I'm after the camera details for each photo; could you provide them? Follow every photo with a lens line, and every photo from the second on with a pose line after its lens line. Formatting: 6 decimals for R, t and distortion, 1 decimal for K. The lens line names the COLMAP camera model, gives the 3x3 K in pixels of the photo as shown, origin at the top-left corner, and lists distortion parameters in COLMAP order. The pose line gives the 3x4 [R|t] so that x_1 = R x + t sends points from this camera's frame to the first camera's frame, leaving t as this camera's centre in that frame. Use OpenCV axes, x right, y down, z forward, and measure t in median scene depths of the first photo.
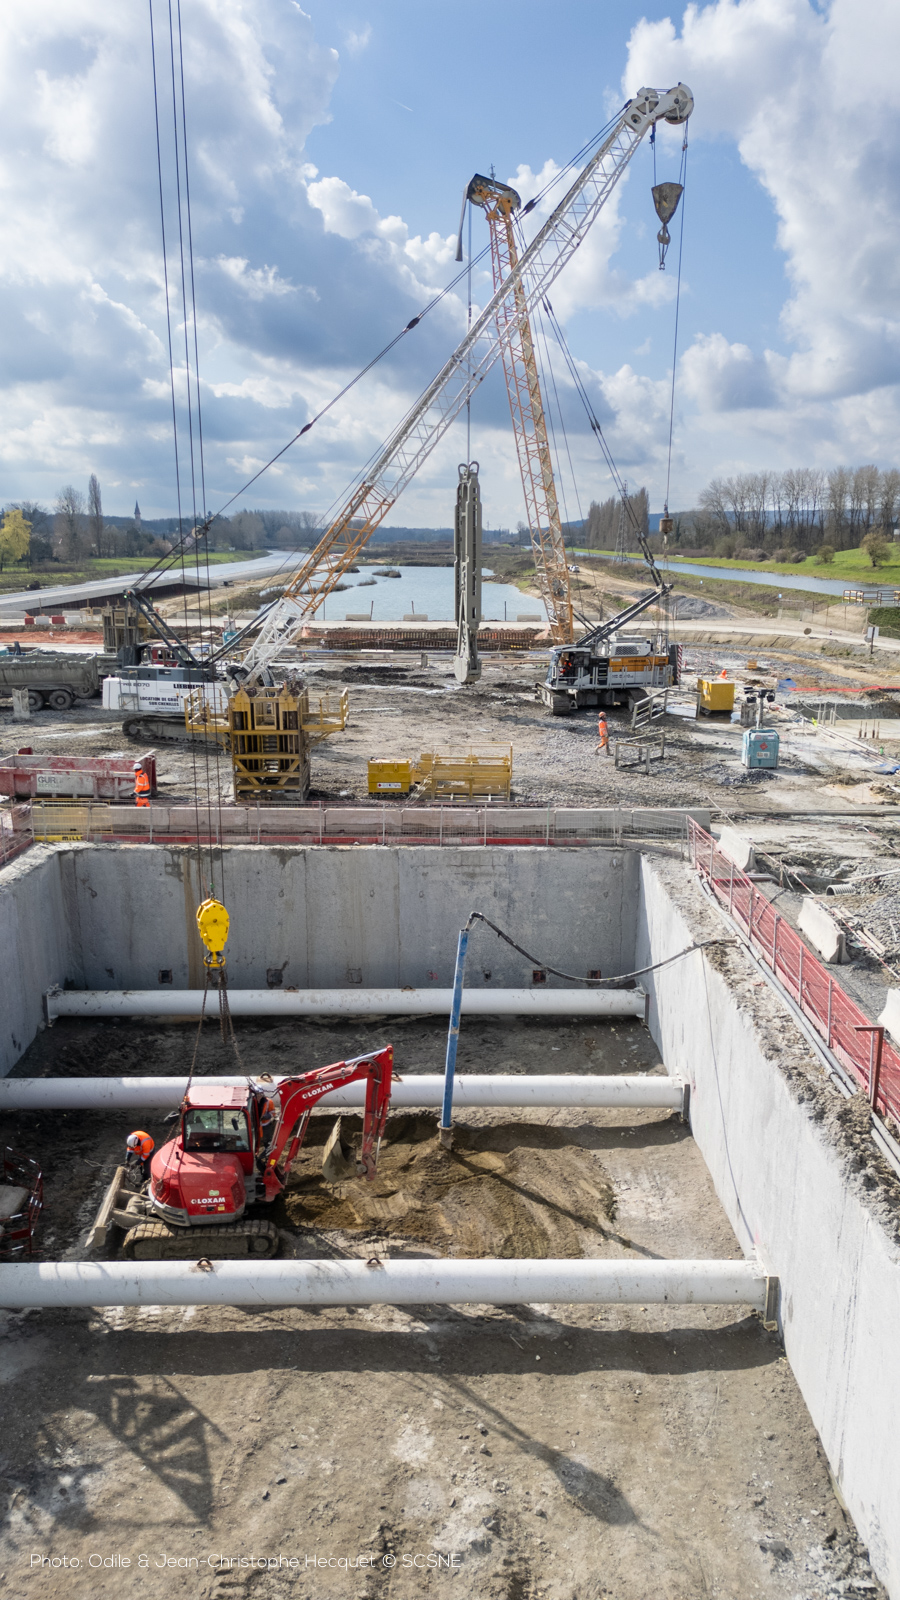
lens RADIAL K [[1121.7, 0, 450.0], [0, 1121.7, 800.0], [0, 0, 1]] dist [0.002266, -0.003082]
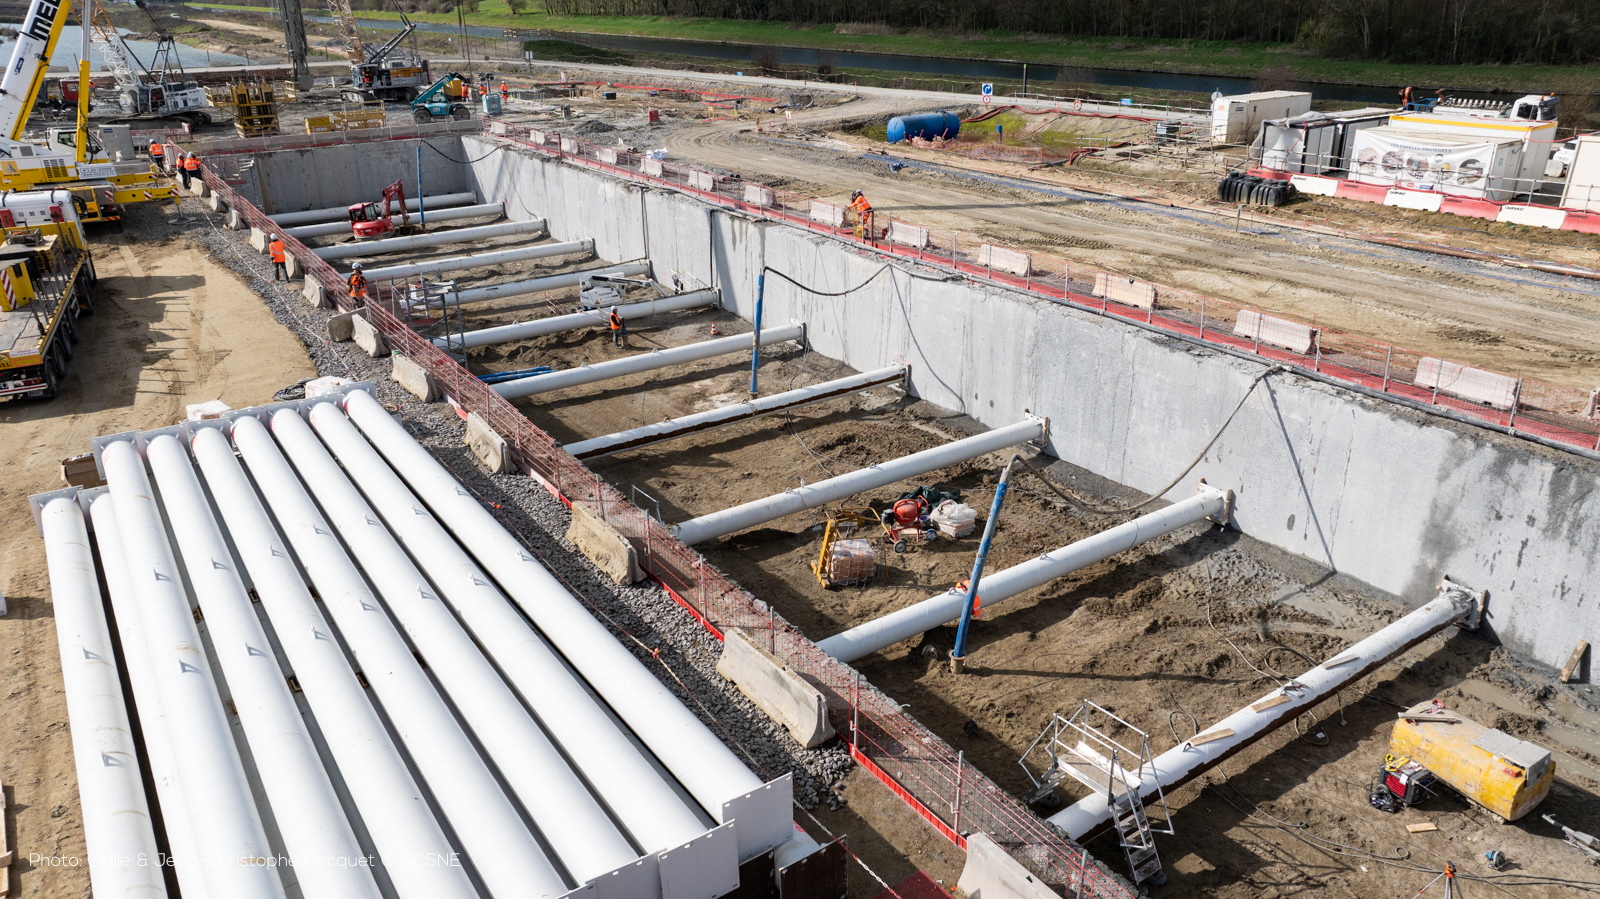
lens RADIAL K [[1125.1, 0, 800.0], [0, 1125.1, 449.5], [0, 0, 1]] dist [-0.000352, -0.000328]
pose [[0.828564, -0.225115, 0.512644, -0.352450], [0.140276, 0.969872, 0.199174, 0.183638], [-0.542037, -0.093117, 0.835180, -0.840873]]
